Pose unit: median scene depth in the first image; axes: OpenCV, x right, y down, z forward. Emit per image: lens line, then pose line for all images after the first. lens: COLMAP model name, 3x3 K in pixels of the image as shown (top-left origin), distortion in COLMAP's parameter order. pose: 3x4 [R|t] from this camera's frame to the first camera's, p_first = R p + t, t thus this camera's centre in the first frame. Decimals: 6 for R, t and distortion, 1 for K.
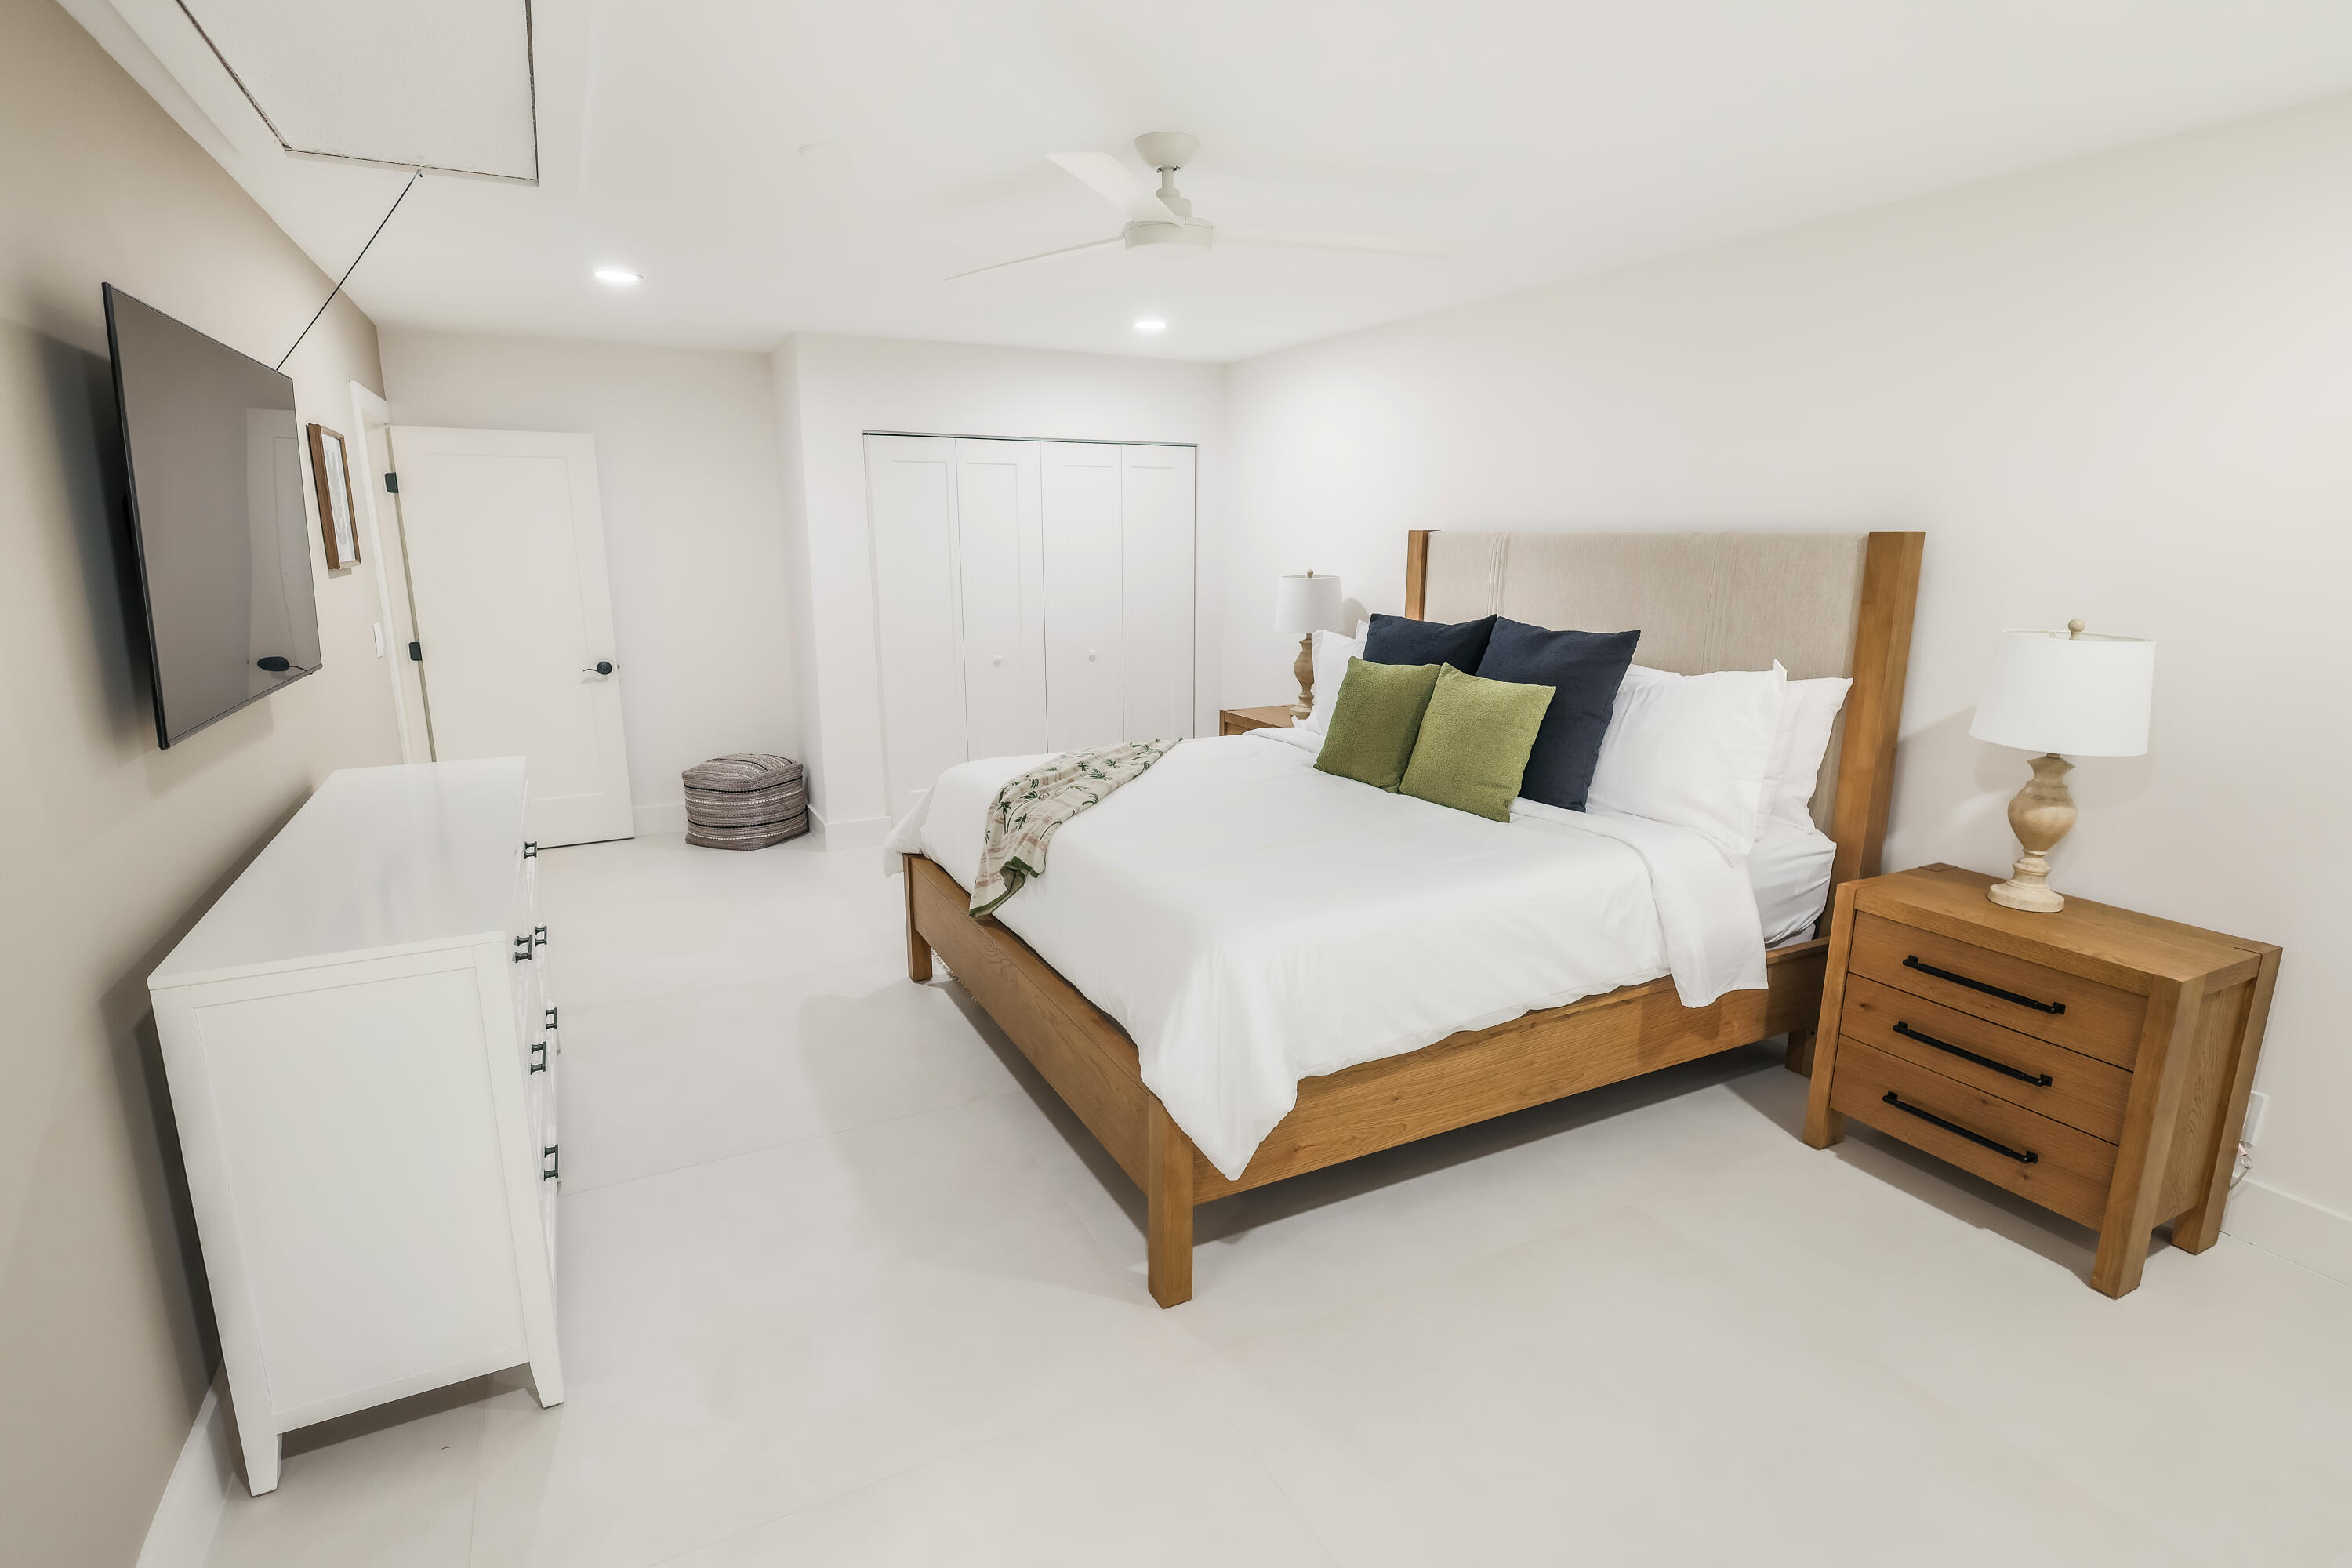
lens RADIAL K [[1145.2, 0, 1184.8], [0, 1145.2, 783.8], [0, 0, 1]] dist [0.001360, 0.000622]
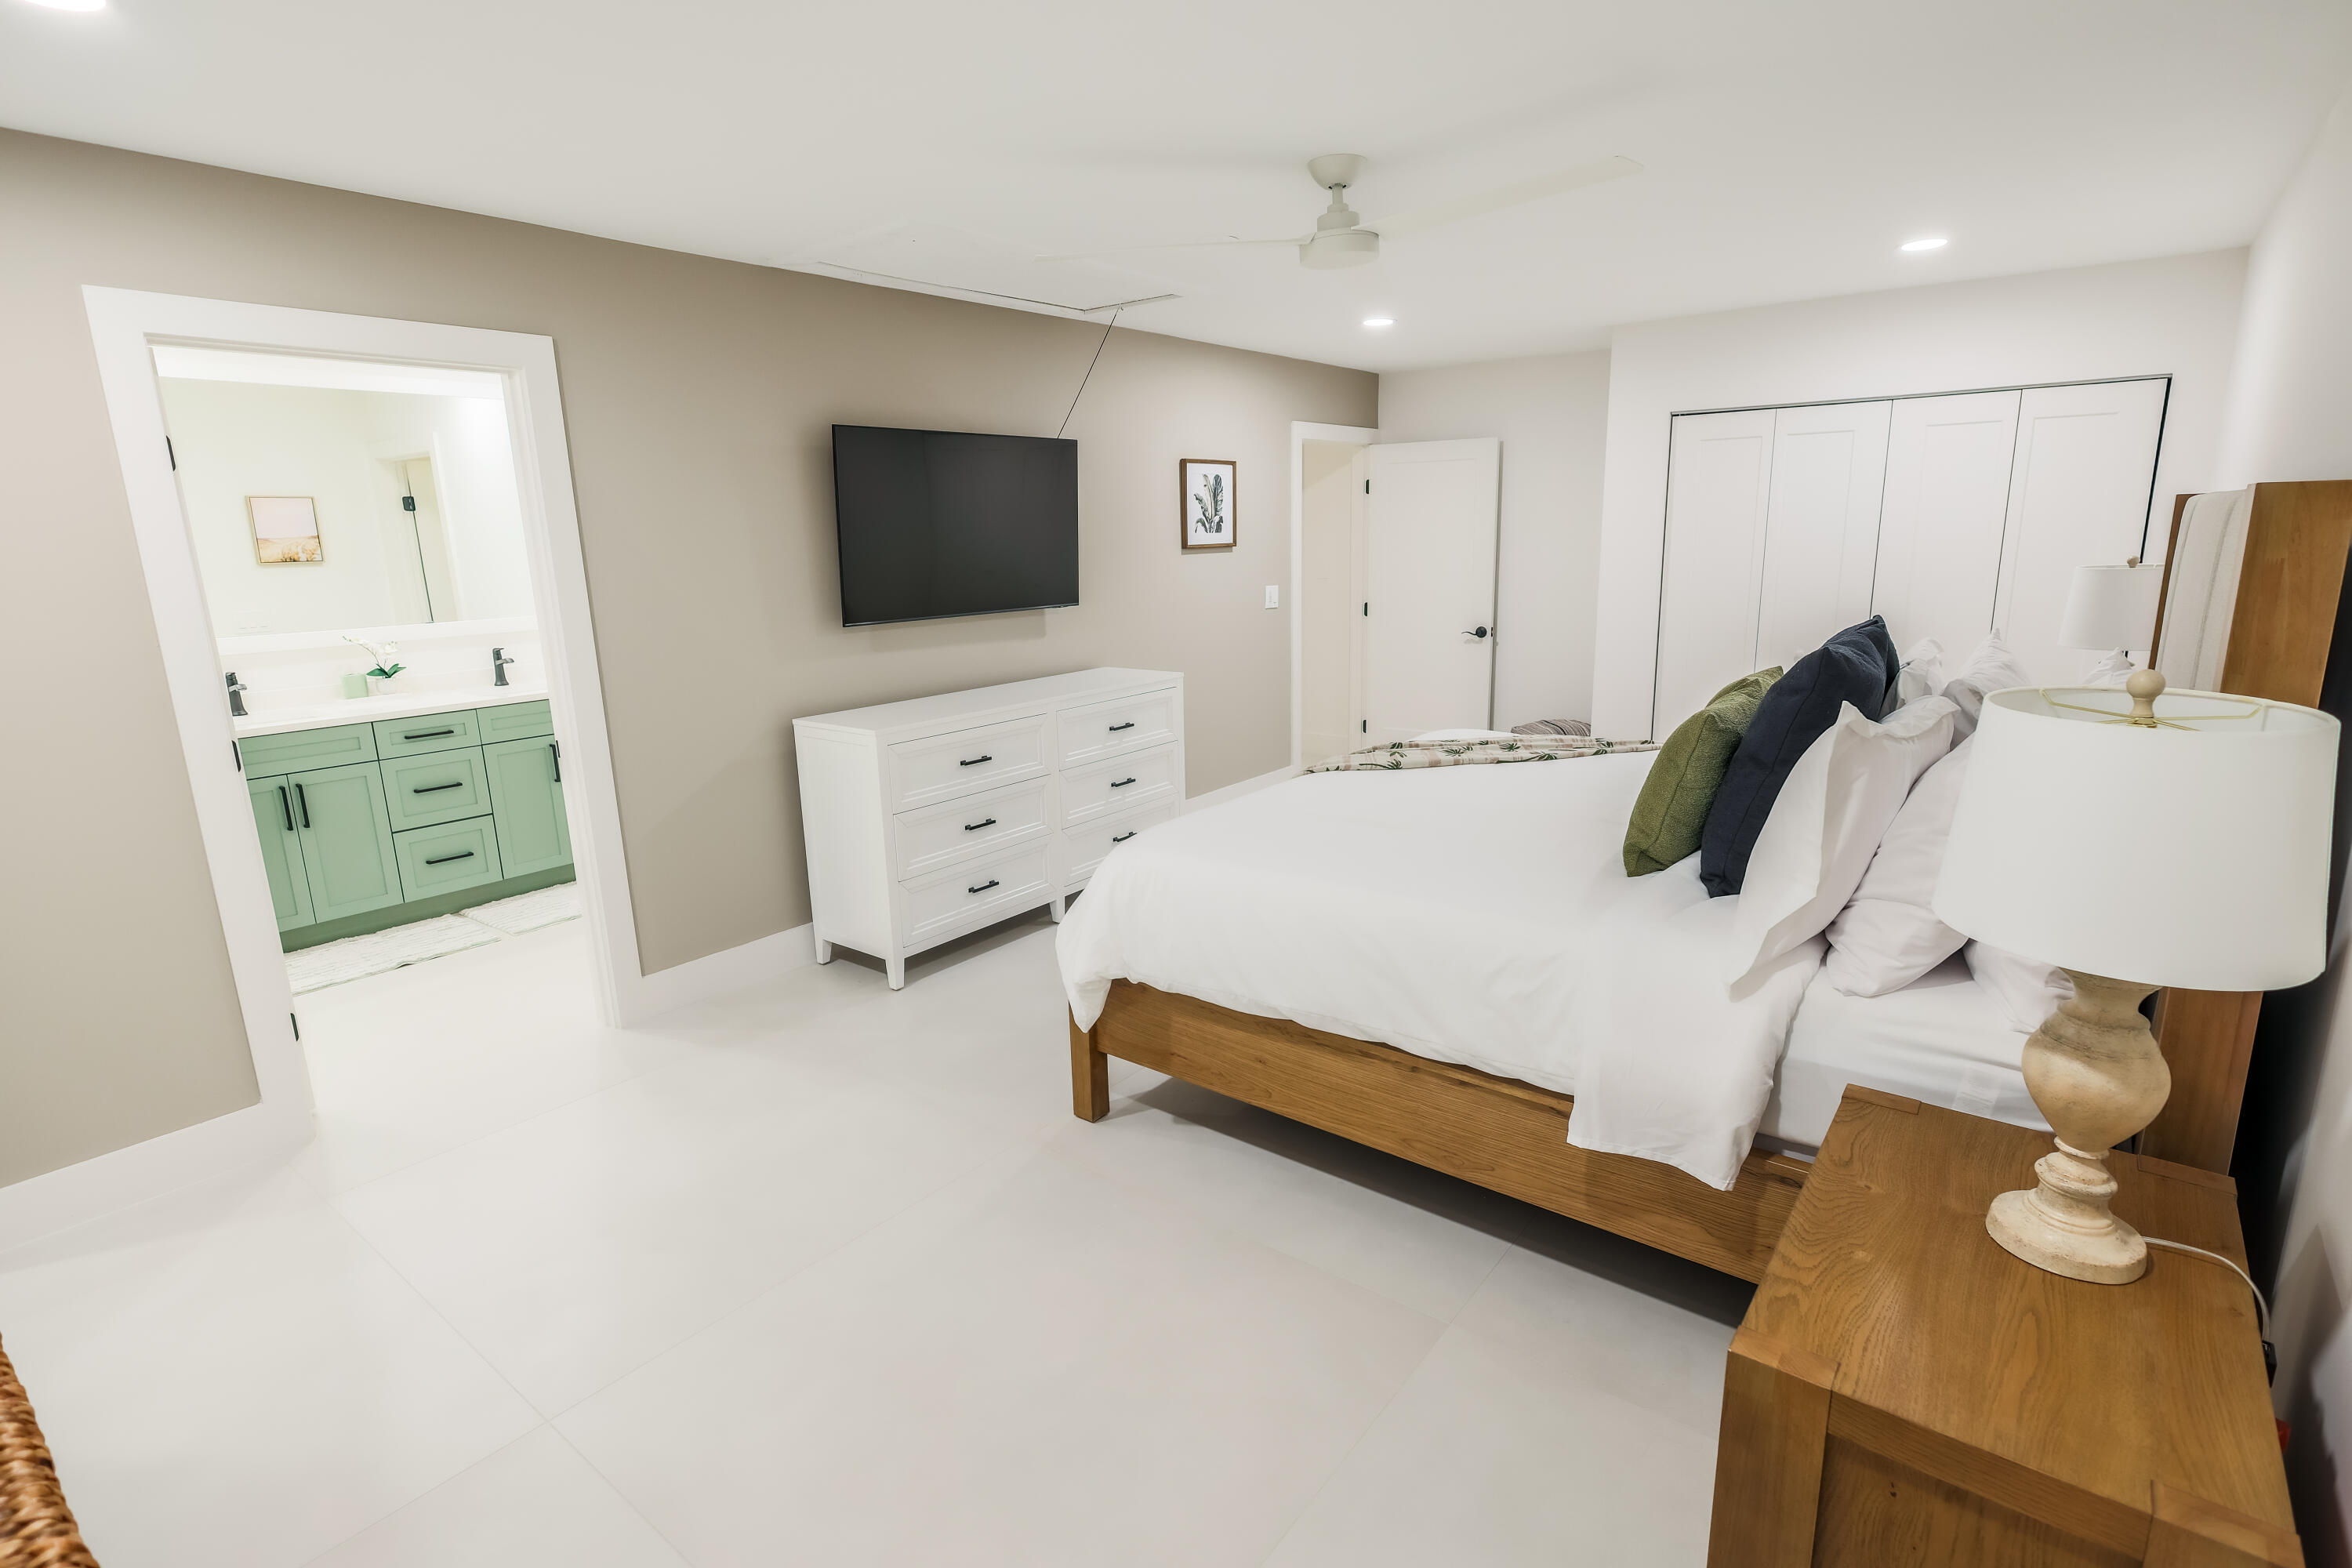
lens RADIAL K [[1145.2, 0, 1187.2], [0, 1145.2, 789.3], [0, 0, 1]] dist [0.001360, 0.000622]
pose [[0.410517, 0.190008, -0.891837, 0.983889], [-0.171401, 0.976694, 0.129190, -0.086344], [0.895599, 0.099827, 0.433517, 0.436554]]
